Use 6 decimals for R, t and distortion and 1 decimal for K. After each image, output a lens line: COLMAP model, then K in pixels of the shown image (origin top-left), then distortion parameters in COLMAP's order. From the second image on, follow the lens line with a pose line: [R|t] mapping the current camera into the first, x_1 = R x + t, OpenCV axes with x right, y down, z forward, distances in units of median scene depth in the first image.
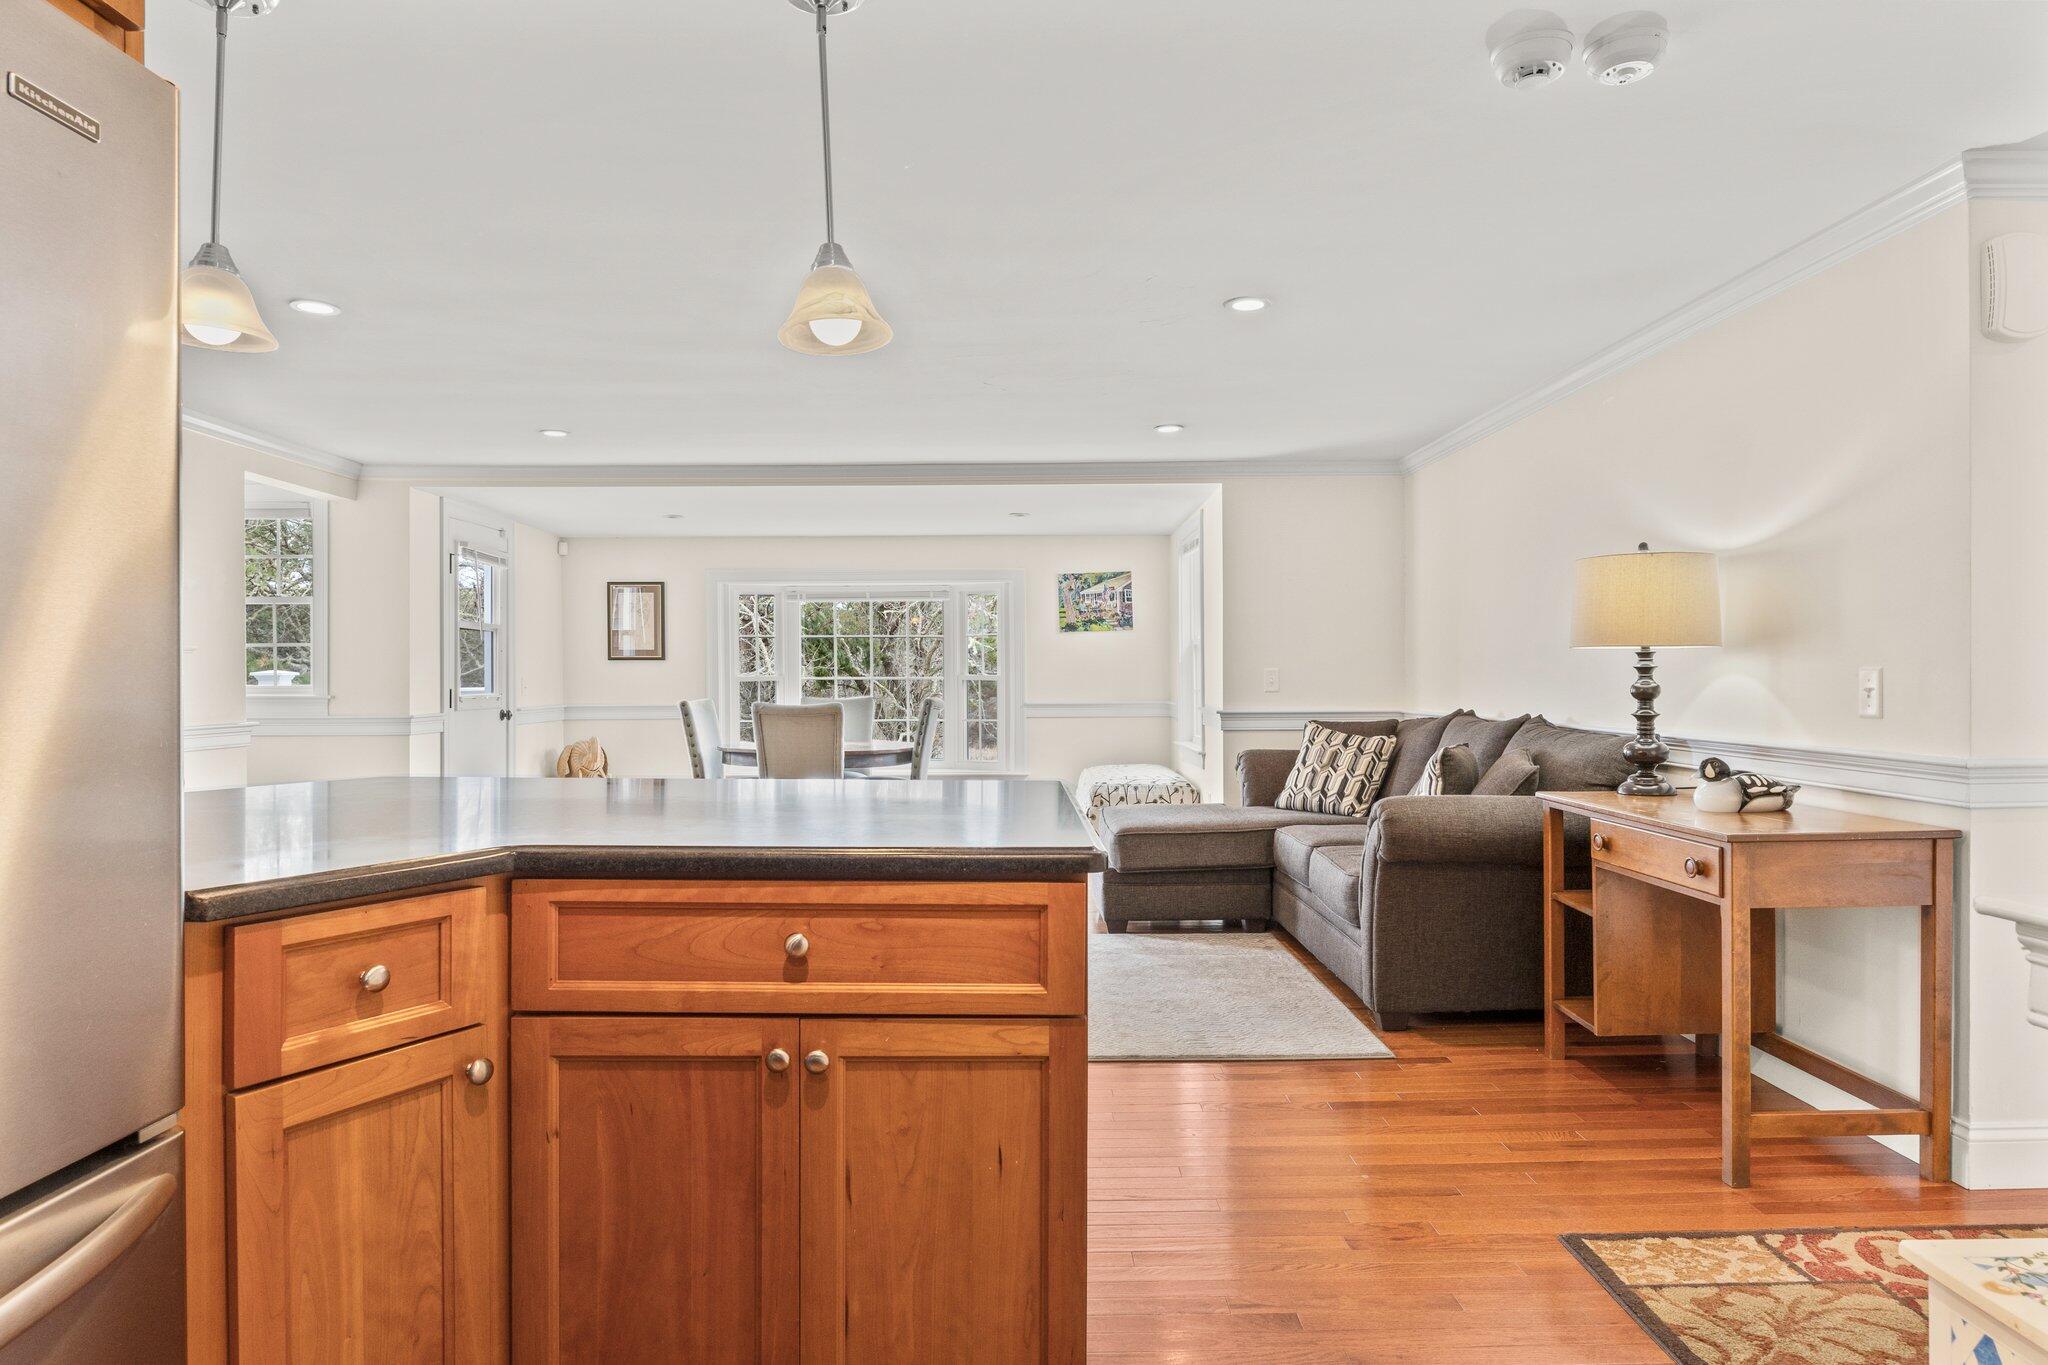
lens RADIAL K [[1187.9, 0, 1020.3], [0, 1187.9, 680.9], [0, 0, 1]] dist [-0.006658, -0.001980]
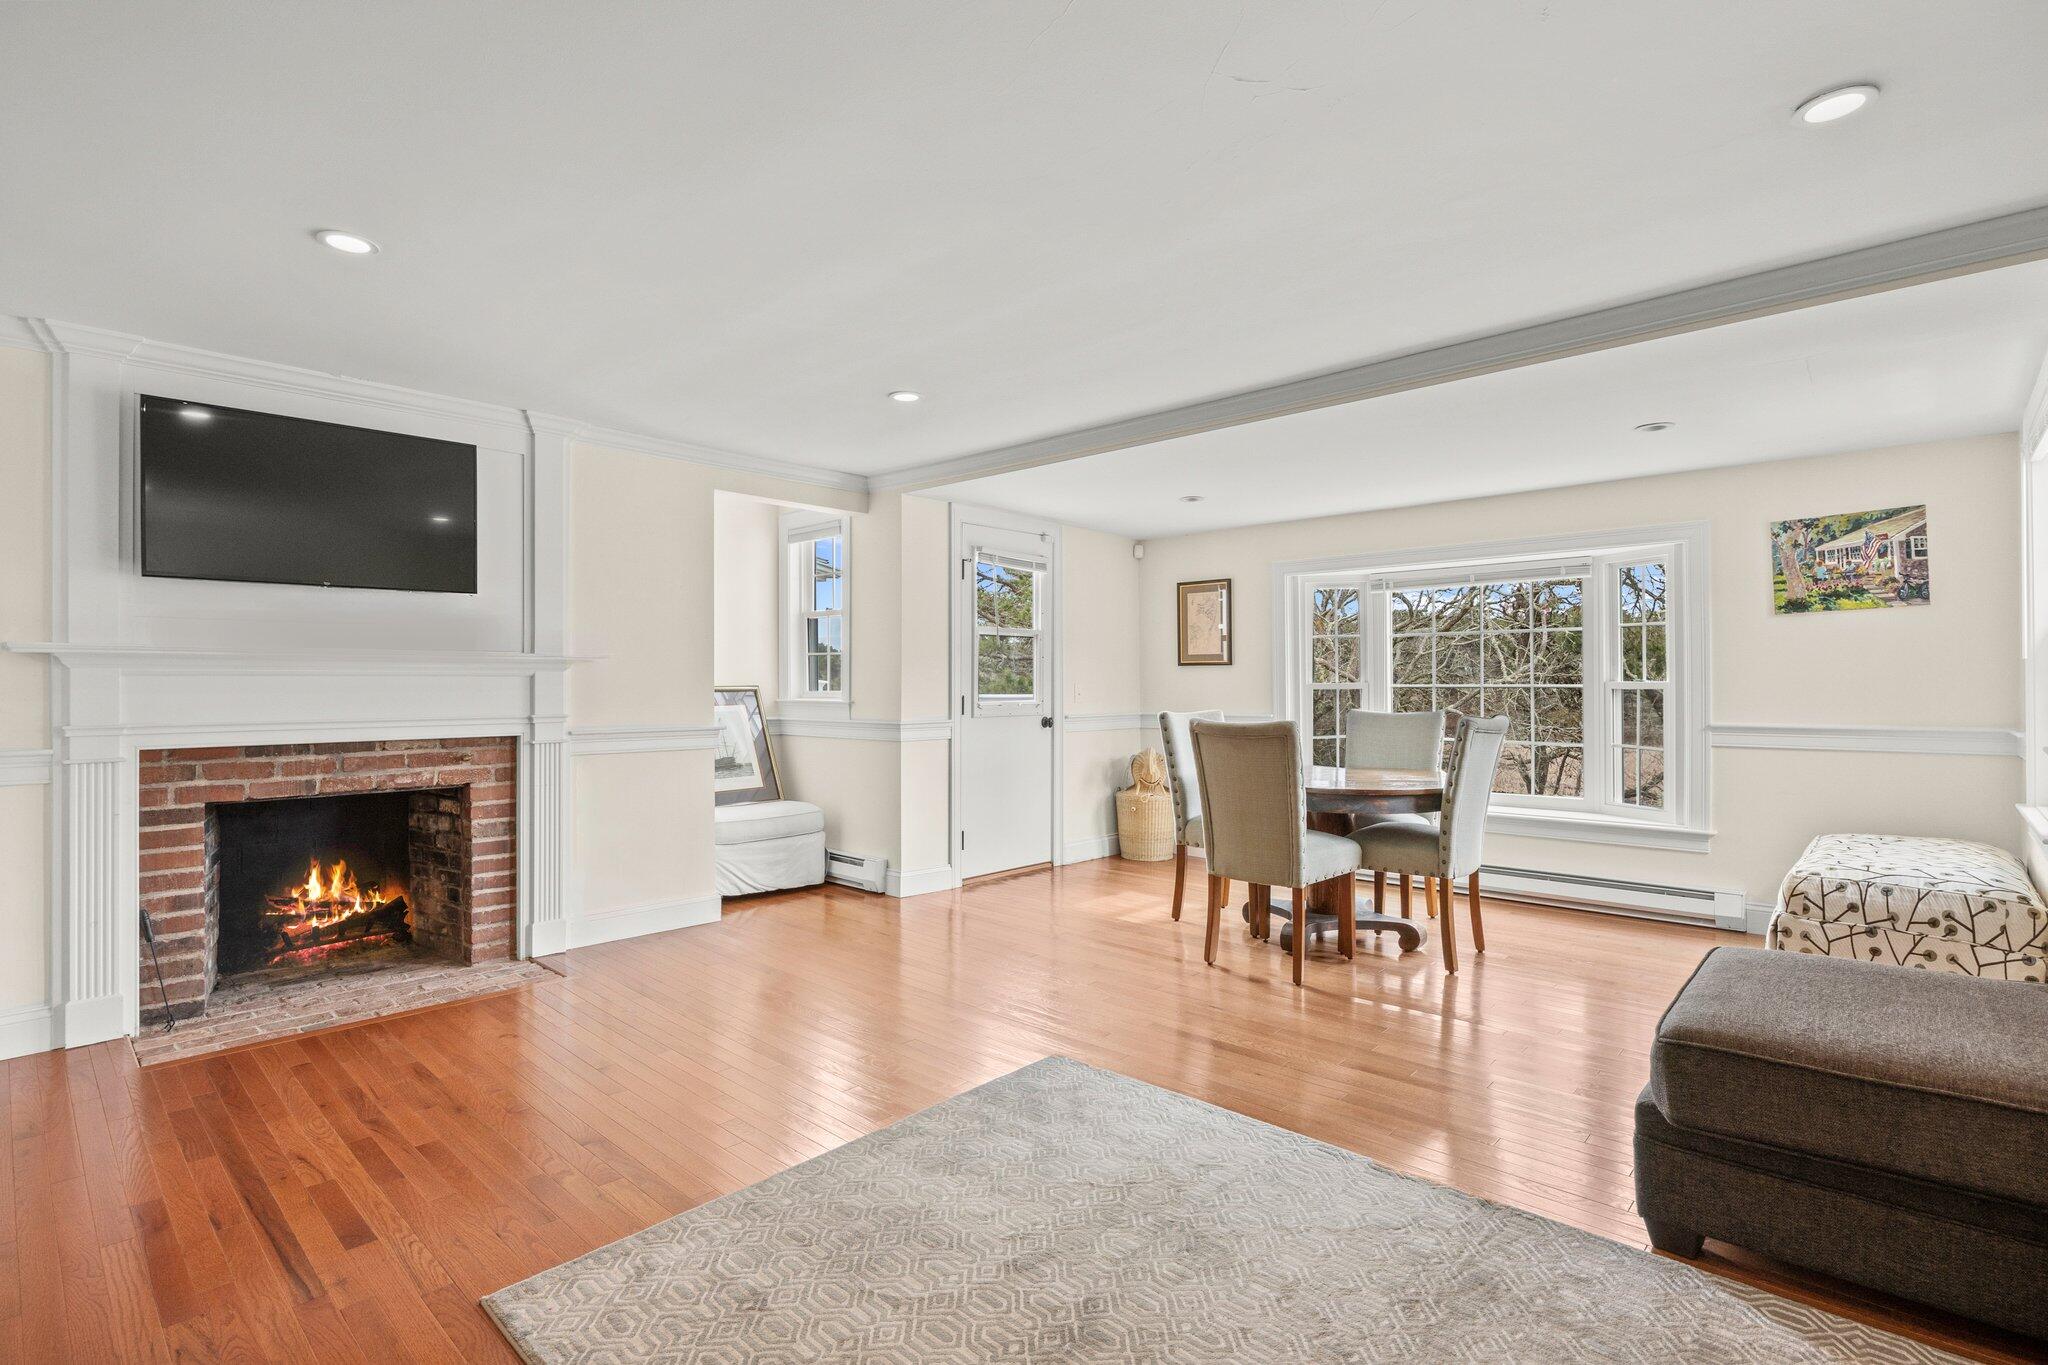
lens RADIAL K [[984.1, 0, 1029.2], [0, 984.1, 682.2], [0, 0, 1]] dist [-0.012143, 0.001470]
pose [[0.733108, 0.000437, -0.680112, 0.109578], [-0.004334, 0.999982, -0.004029, -0.001224], [0.680099, 0.005901, 0.733097, 0.397313]]
